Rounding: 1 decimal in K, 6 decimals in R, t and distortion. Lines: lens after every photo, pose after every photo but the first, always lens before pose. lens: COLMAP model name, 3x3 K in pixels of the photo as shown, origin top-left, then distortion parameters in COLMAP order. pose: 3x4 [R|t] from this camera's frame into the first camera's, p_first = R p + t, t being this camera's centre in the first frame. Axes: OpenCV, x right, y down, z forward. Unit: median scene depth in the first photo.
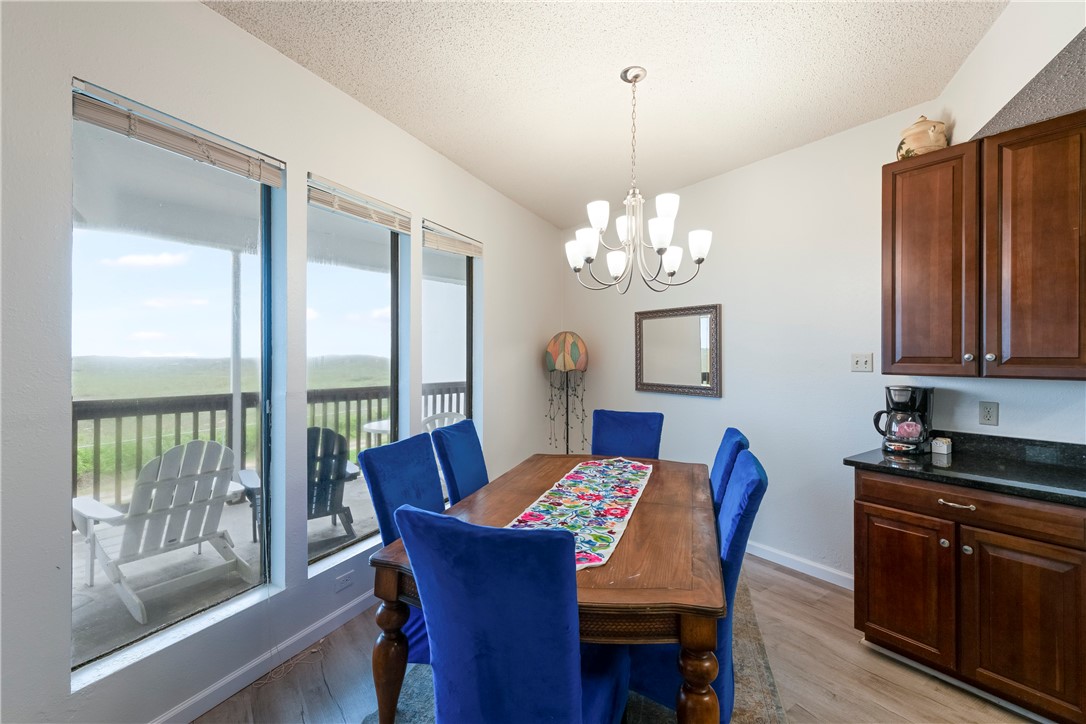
lens RADIAL K [[465.4, 0, 547.3], [0, 465.4, 358.4], [0, 0, 1]] dist [0.001574, -0.000946]
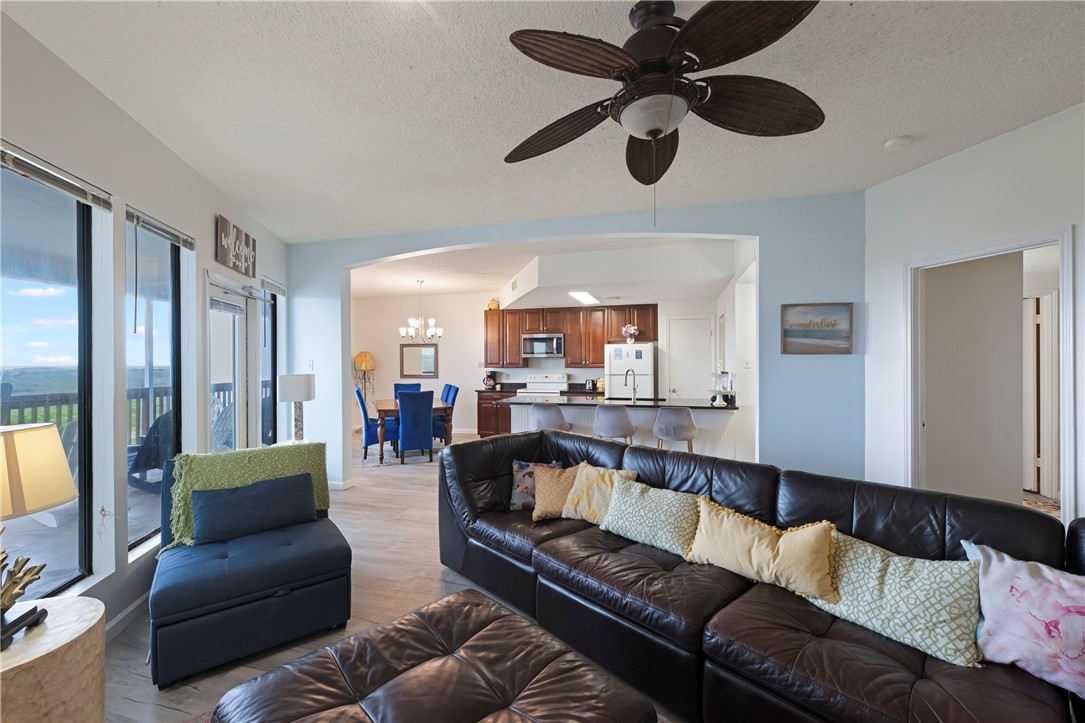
lens RADIAL K [[443.2, 0, 547.2], [0, 443.2, 354.4], [0, 0, 1]] dist [0.008716, -0.002517]
pose [[0.775050, 0.004909, 0.631881, -1.154827], [0.009311, 0.999773, -0.019188, 0.001659], [-0.631832, 0.020755, 0.774828, -2.111845]]
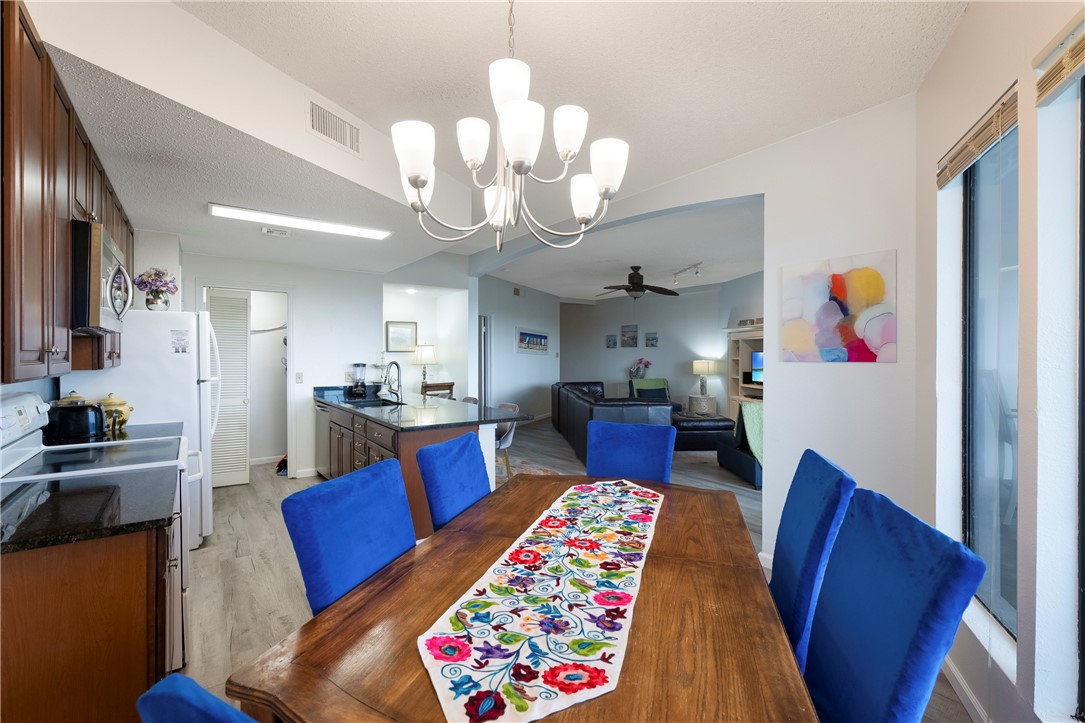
lens RADIAL K [[464.9, 0, 525.7], [0, 464.9, 358.6], [0, 0, 1]] dist [0.001574, -0.000946]
pose [[-0.999780, -0.006070, 0.020055, 0.152558], [-0.005827, 0.999909, 0.012151, -0.002430], [-0.020127, 0.012032, -0.999725, 1.568905]]
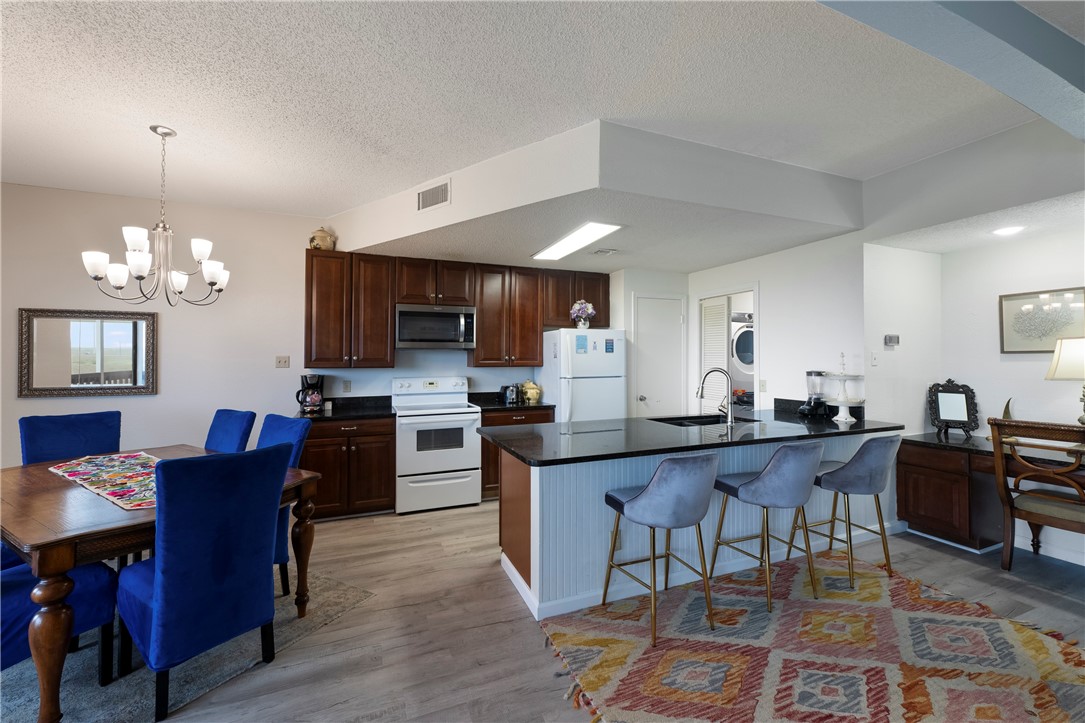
lens RADIAL K [[443.2, 0, 546.4], [0, 443.2, 344.6], [0, 0, 1]] dist [0.008716, -0.002517]
pose [[0.220278, 0.027979, 0.975036, -0.736287], [0.006982, 0.999518, -0.030259, 0.003343], [-0.975412, 0.013473, 0.219976, -0.256971]]
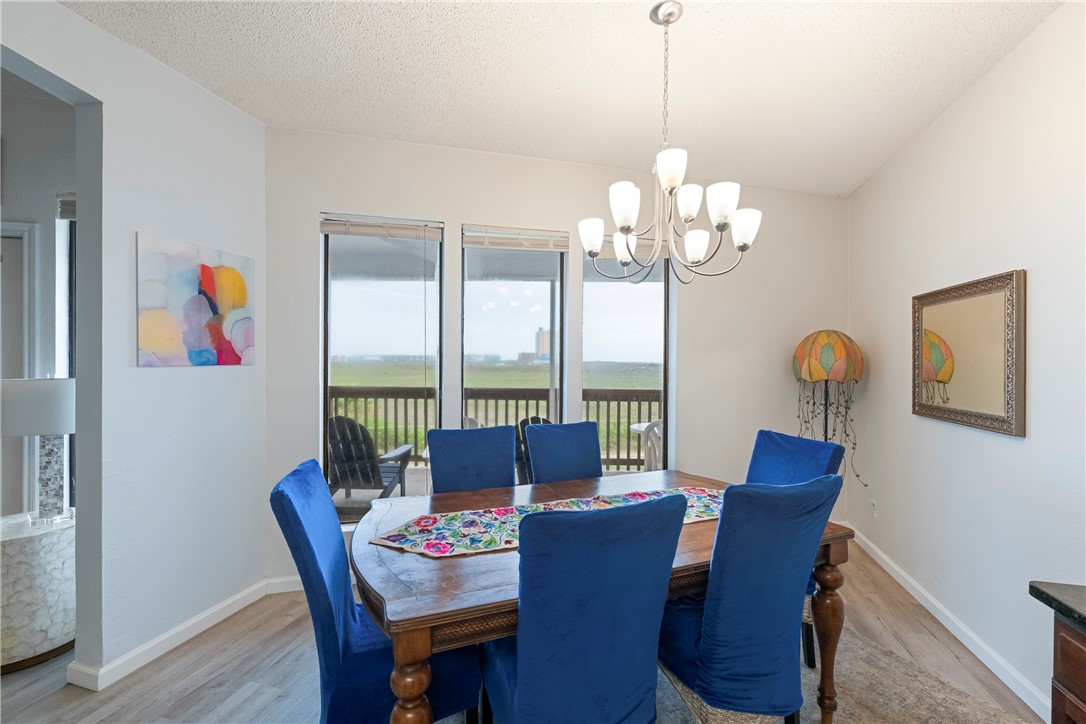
lens RADIAL K [[465.4, 0, 555.9], [0, 465.4, 363.4], [0, 0, 1]] dist [0.001574, -0.000946]
pose [[0.640467, 0.008123, -0.767943, 0.677895], [-0.010539, 0.999943, 0.001787, 0.001223], [0.767914, 0.006948, 0.640516, 0.329333]]
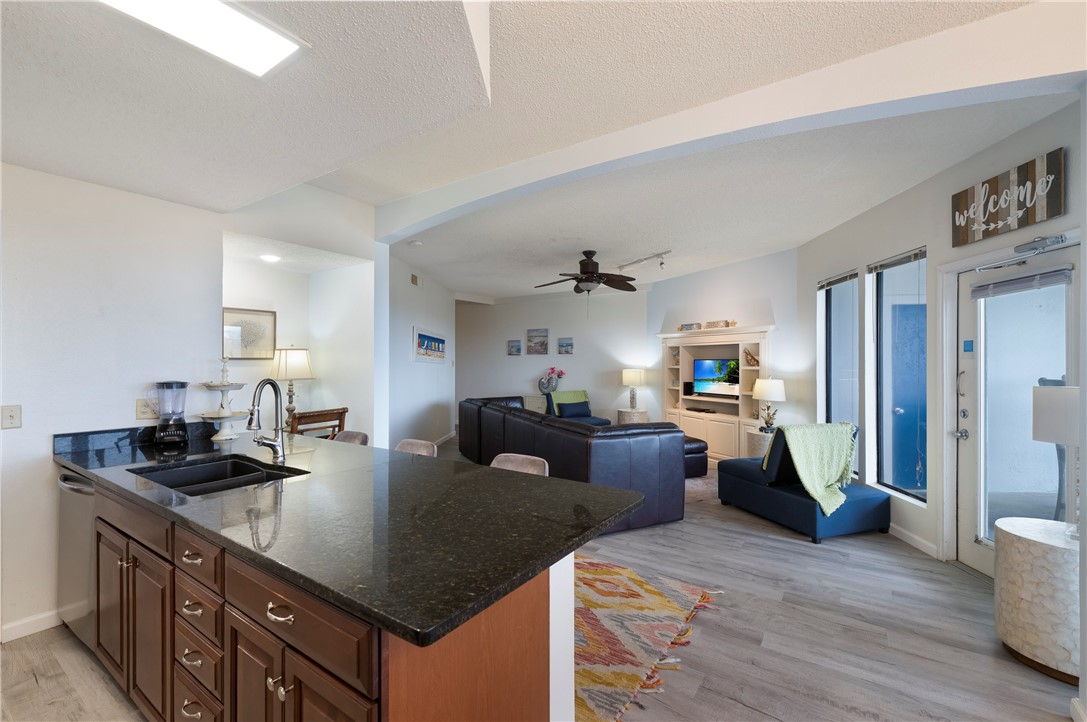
lens RADIAL K [[465.8, 0, 532.8], [0, 465.8, 365.6], [0, 0, 1]] dist [0.001574, -0.000946]
pose [[-0.942868, -0.002548, -0.333156, 0.584411], [-0.005407, 0.999956, 0.007655, -0.000097], [0.333122, 0.009019, -0.942841, 0.627340]]
